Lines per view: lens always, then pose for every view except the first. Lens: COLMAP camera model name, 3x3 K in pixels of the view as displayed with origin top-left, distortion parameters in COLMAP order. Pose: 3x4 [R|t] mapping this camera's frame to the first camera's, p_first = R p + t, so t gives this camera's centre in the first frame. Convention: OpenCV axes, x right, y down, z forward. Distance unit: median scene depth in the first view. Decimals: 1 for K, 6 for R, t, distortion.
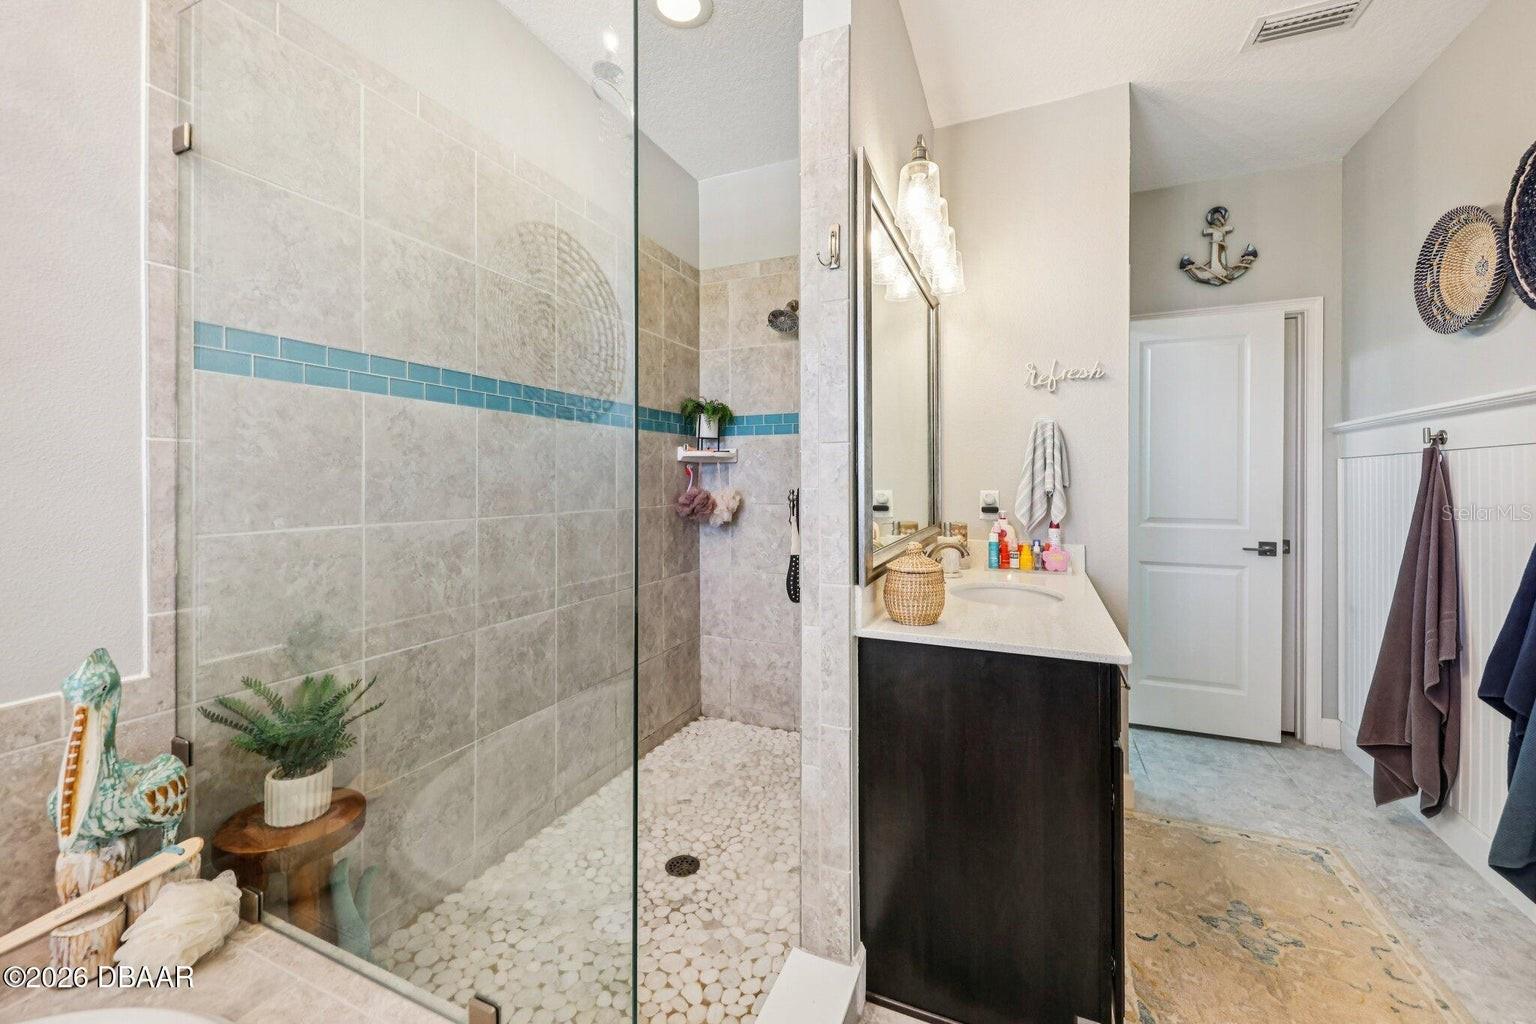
lens RADIAL K [[611.5, 0, 774.7], [0, 611.5, 484.1], [0, 0, 1]] dist [0.001973, -0.001683]
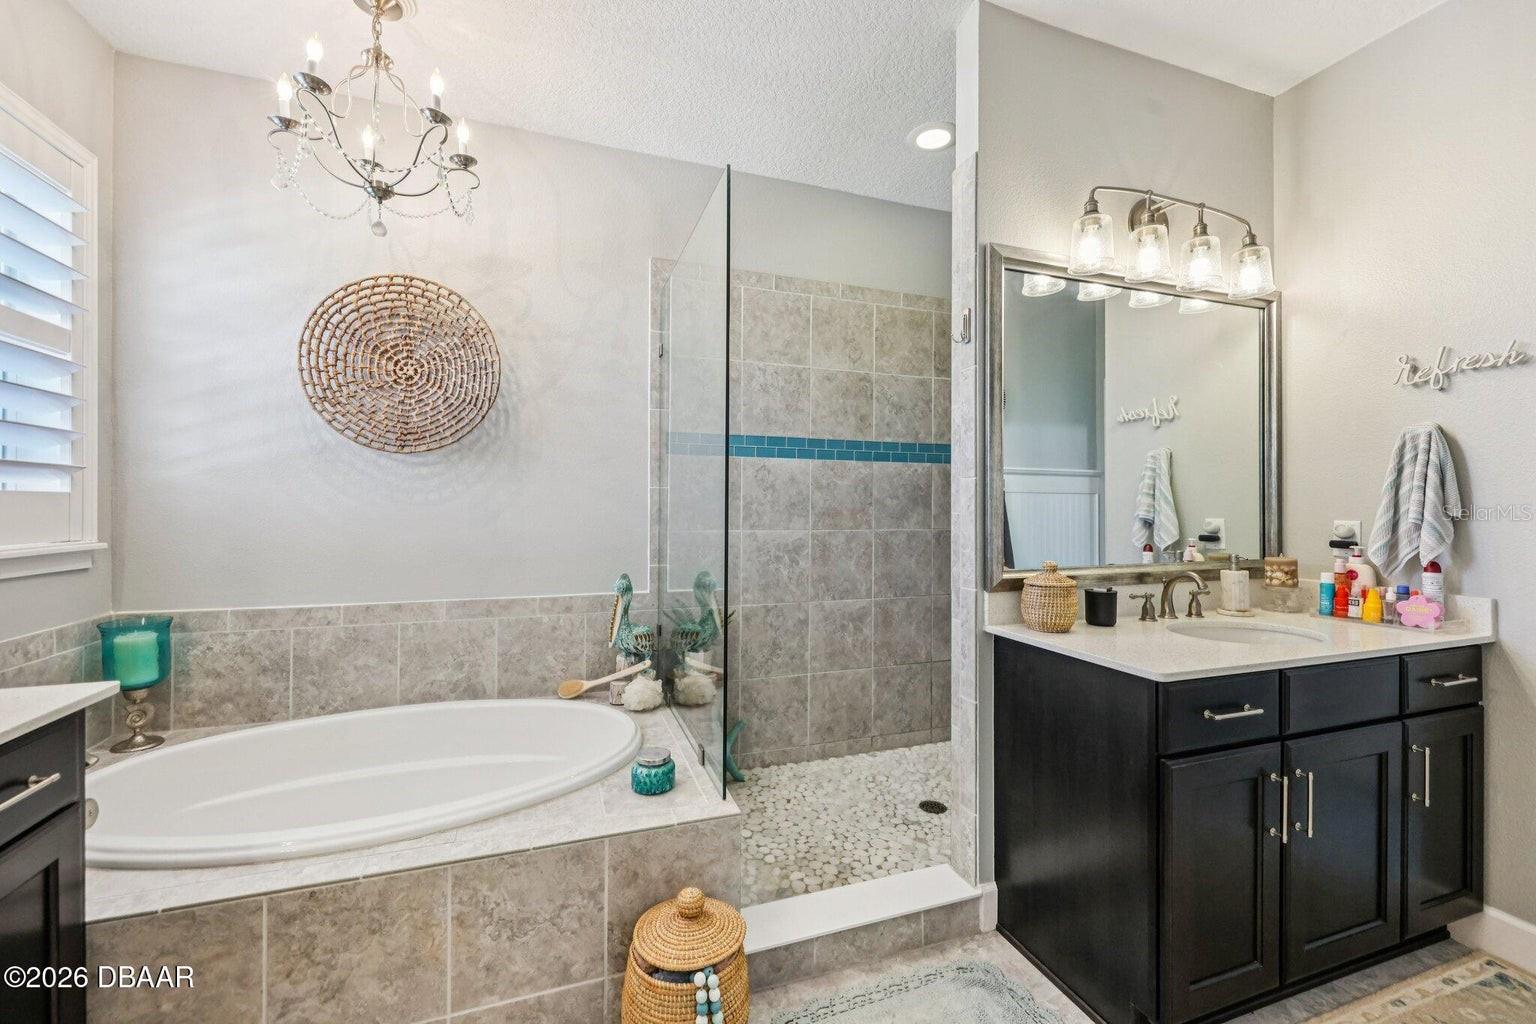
lens RADIAL K [[632.2, 0, 774.4], [0, 632.2, 508.7], [0, 0, 1]] dist [0.000442, -0.000043]
pose [[0.678180, 0.006610, -0.734866, 0.634290], [-0.007581, 0.999969, 0.001999, -0.001903], [0.734857, 0.004215, 0.678209, -0.156932]]
